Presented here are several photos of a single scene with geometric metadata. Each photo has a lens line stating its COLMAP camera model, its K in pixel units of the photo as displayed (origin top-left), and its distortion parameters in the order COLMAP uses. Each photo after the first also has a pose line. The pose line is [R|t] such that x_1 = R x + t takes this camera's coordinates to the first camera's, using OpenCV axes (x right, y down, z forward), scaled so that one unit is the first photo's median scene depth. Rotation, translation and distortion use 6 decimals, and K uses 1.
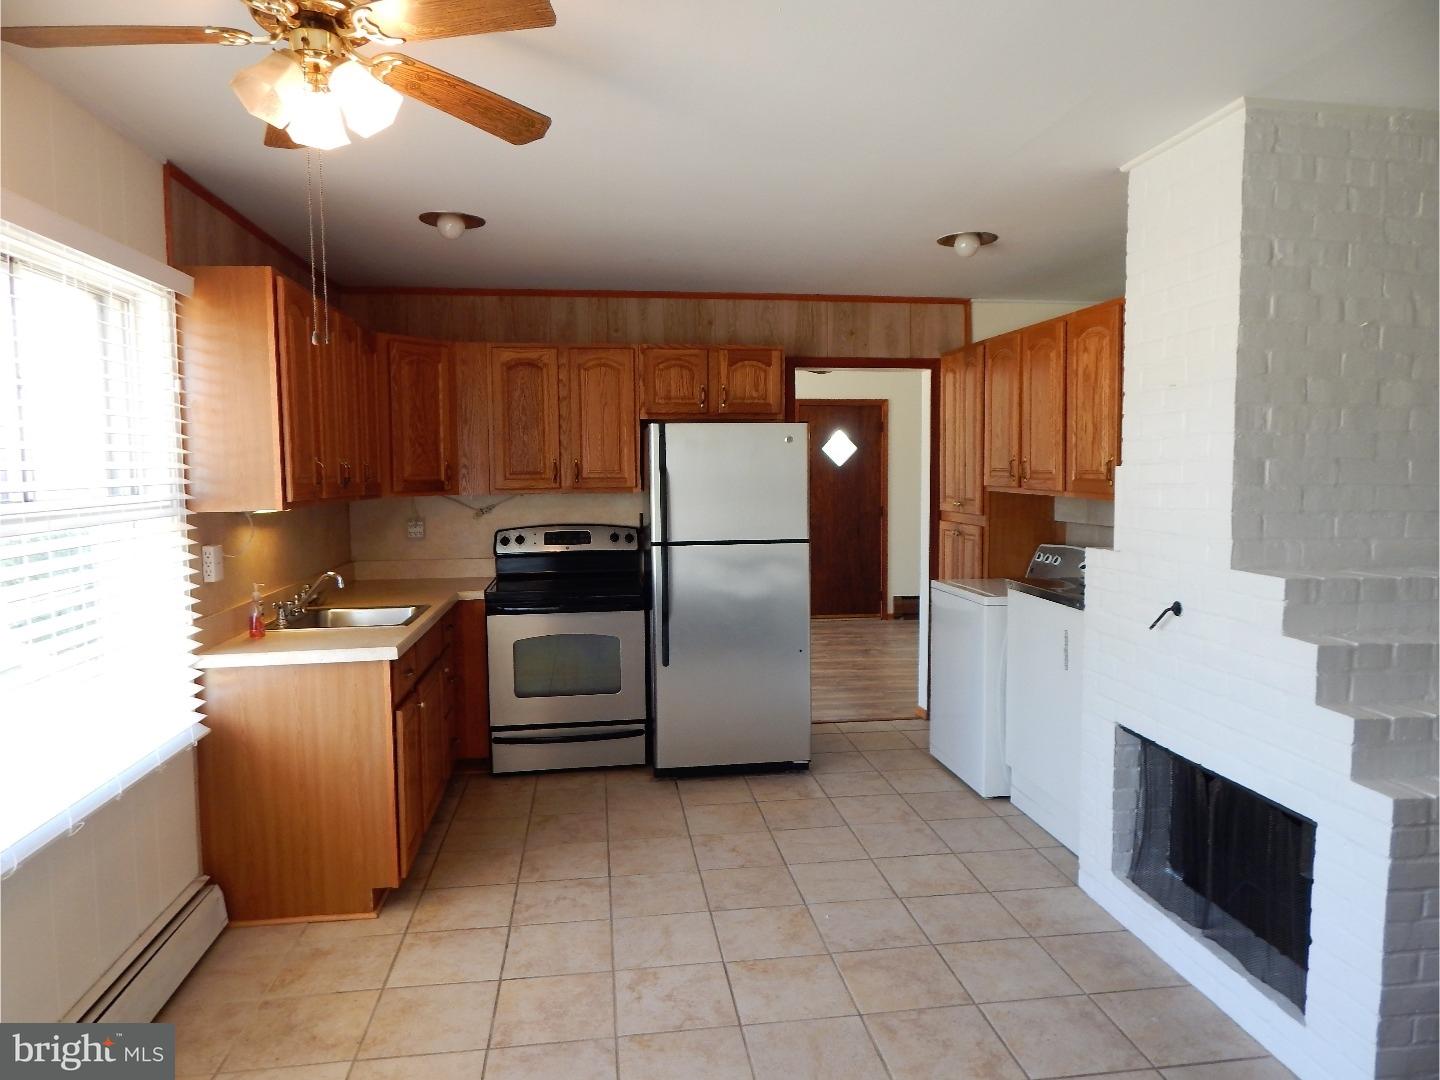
lens RADIAL K [[946.4, 0, 730.4], [0, 946.4, 528.8], [0, 0, 1]] dist [0.004440, -0.002011]
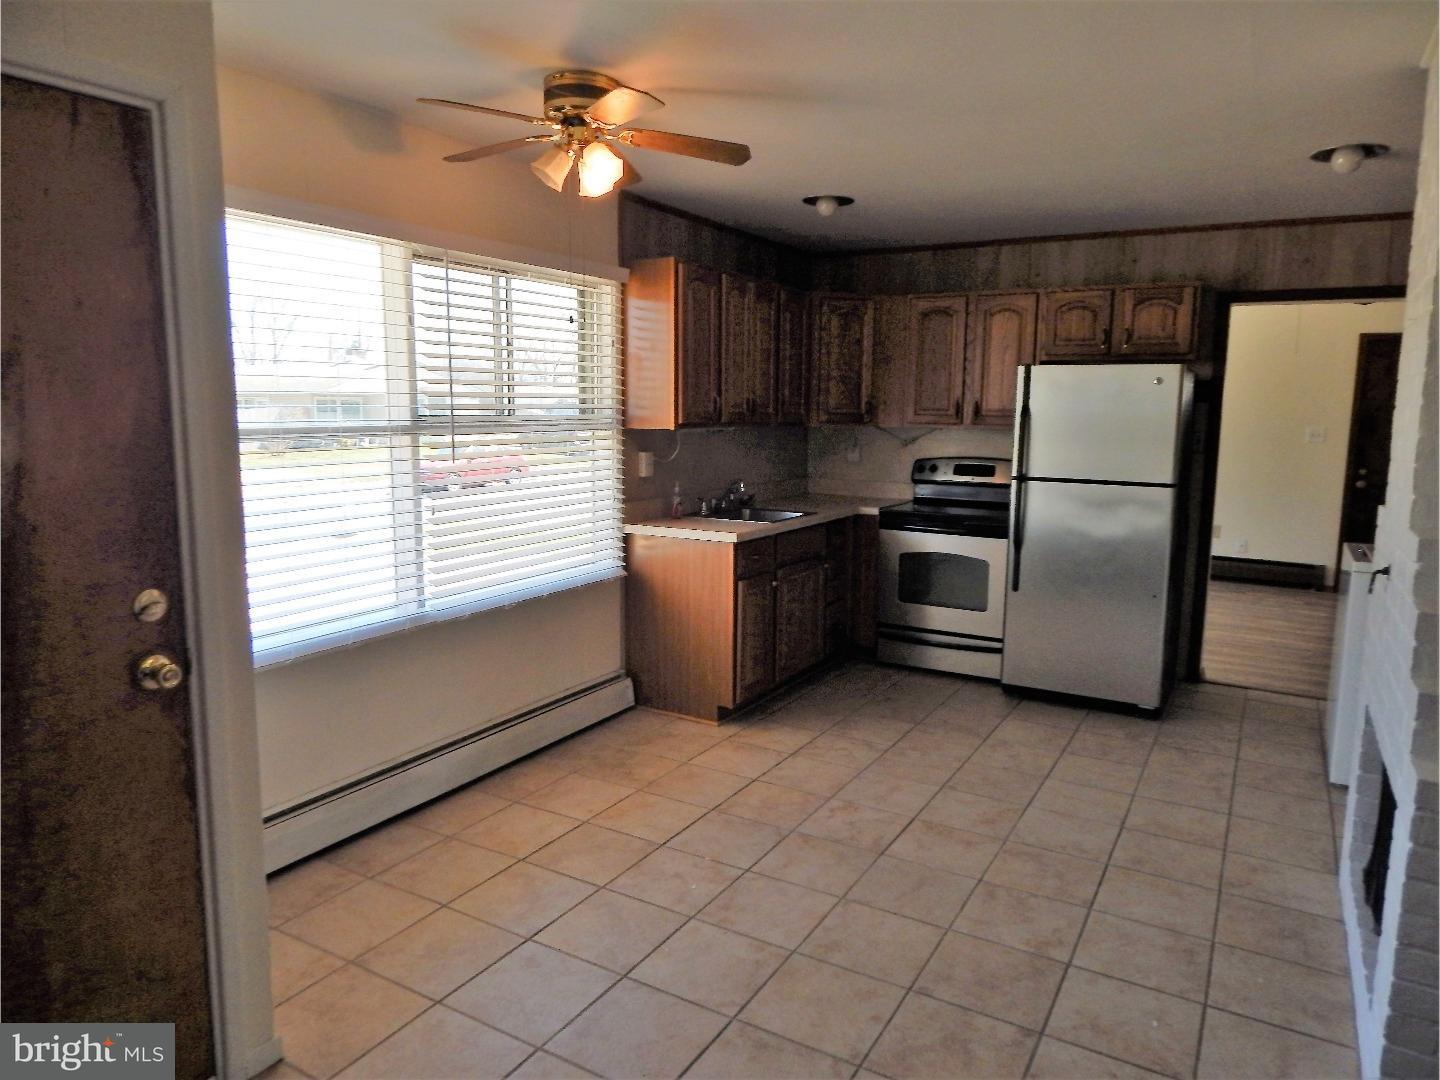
lens RADIAL K [[951.6, 0, 727.5], [0, 951.6, 527.8], [0, 0, 1]] dist [0.001099, -0.004995]
pose [[0.784076, 0.099780, -0.612592, 0.346332], [-0.062955, 0.994688, 0.081438, 0.005454], [0.617464, -0.025288, 0.786193, -0.058438]]
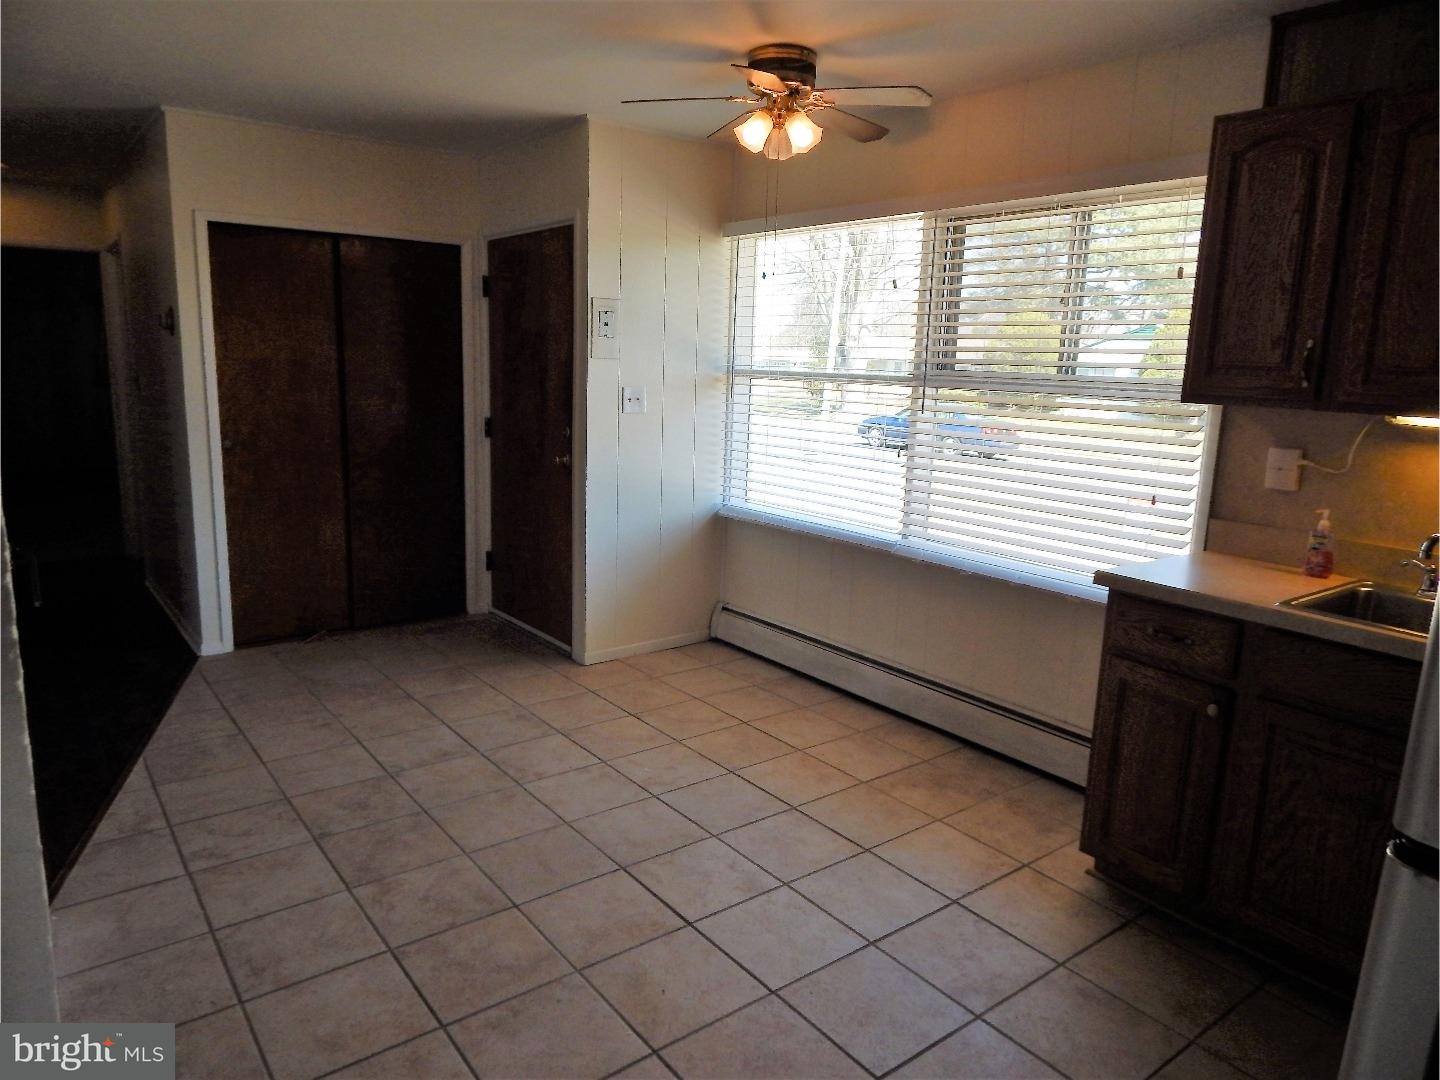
lens RADIAL K [[946.4, 0, 719.1], [0, 946.4, 530.7], [0, 0, 1]] dist [0.004440, -0.002011]
pose [[-0.870065, 0.069112, -0.488068, 0.246656], [-0.061200, 0.967317, 0.246076, -0.067442], [0.489123, 0.243972, -0.837398, 1.116652]]
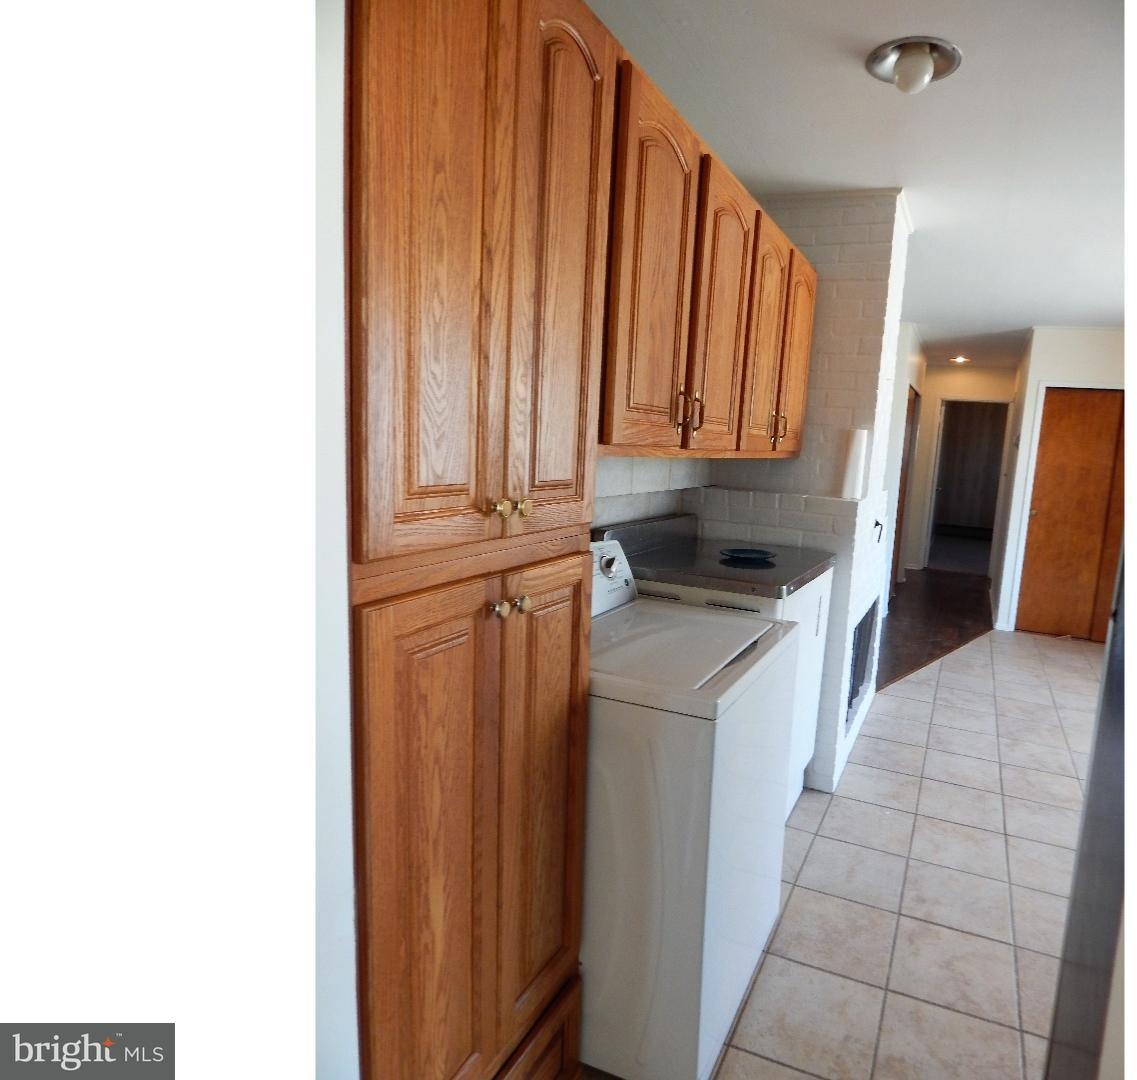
lens RADIAL K [[705.7, 0, 687.6], [0, 705.7, 529.8], [0, 0, 1]] dist [-0.020657, 0.000647]
pose [[-0.861113, -0.117555, 0.494636, 0.104727], [-0.018911, 0.979634, 0.199897, -0.091116], [-0.508061, 0.162780, -0.845799, 1.421218]]
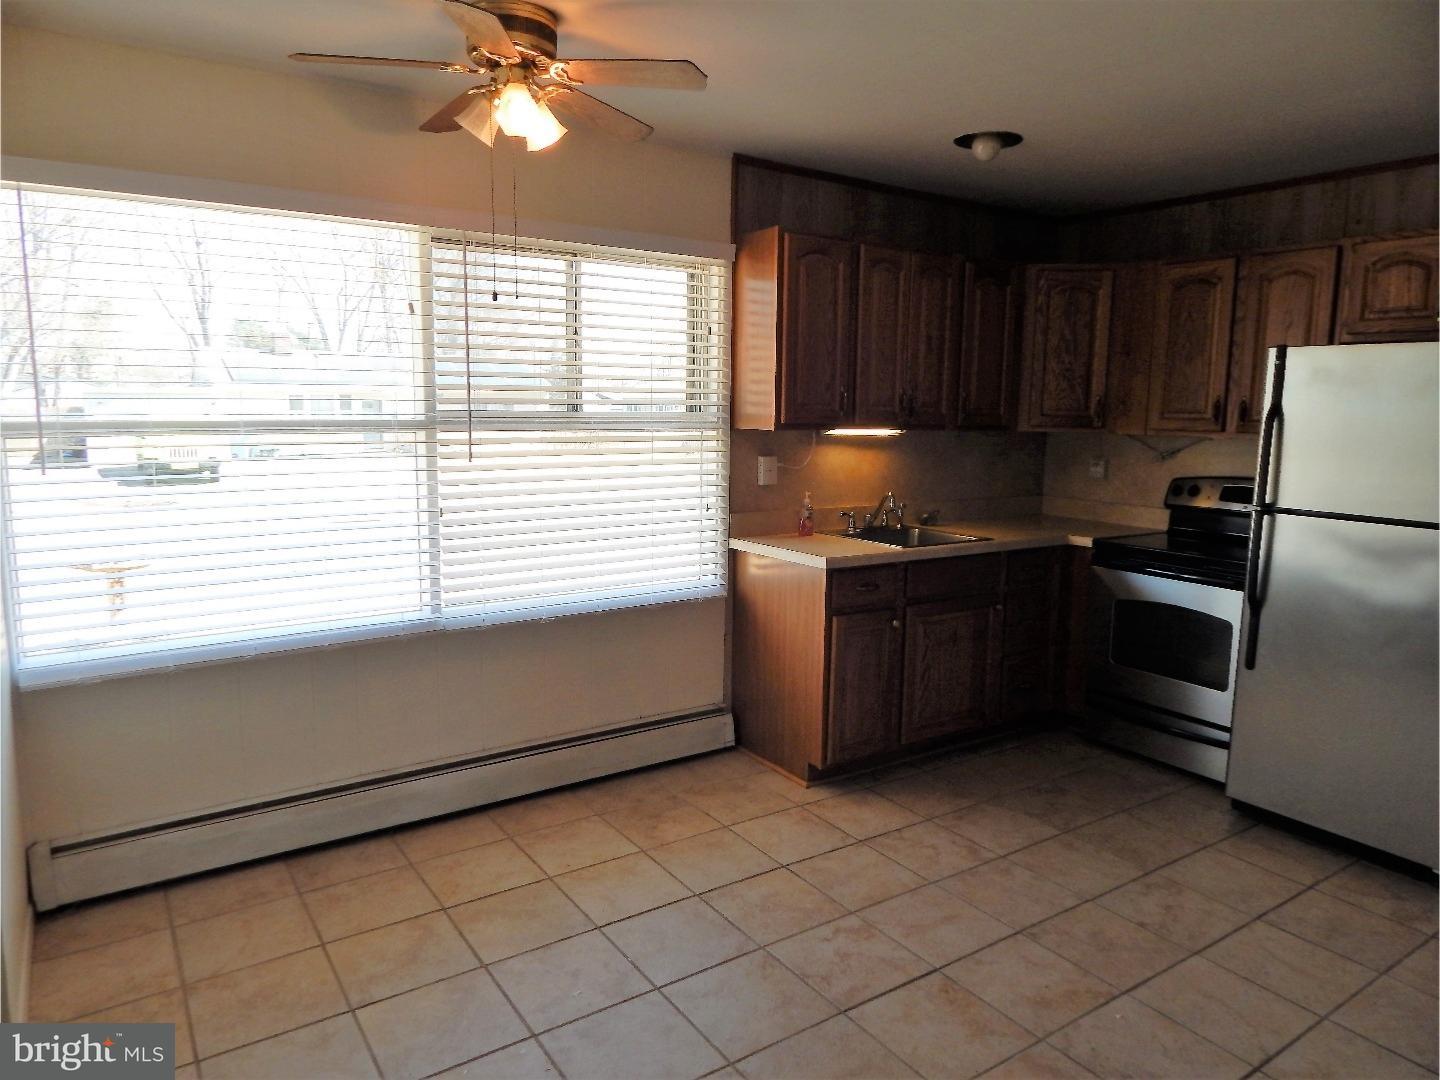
lens RADIAL K [[951.6, 0, 726.5], [0, 951.6, 527.2], [0, 0, 1]] dist [0.001099, -0.004995]
pose [[0.442067, 0.135096, -0.886750, 0.426580], [-0.084102, 0.990481, 0.108973, -0.016722], [0.893031, 0.026404, 0.449221, 0.287208]]
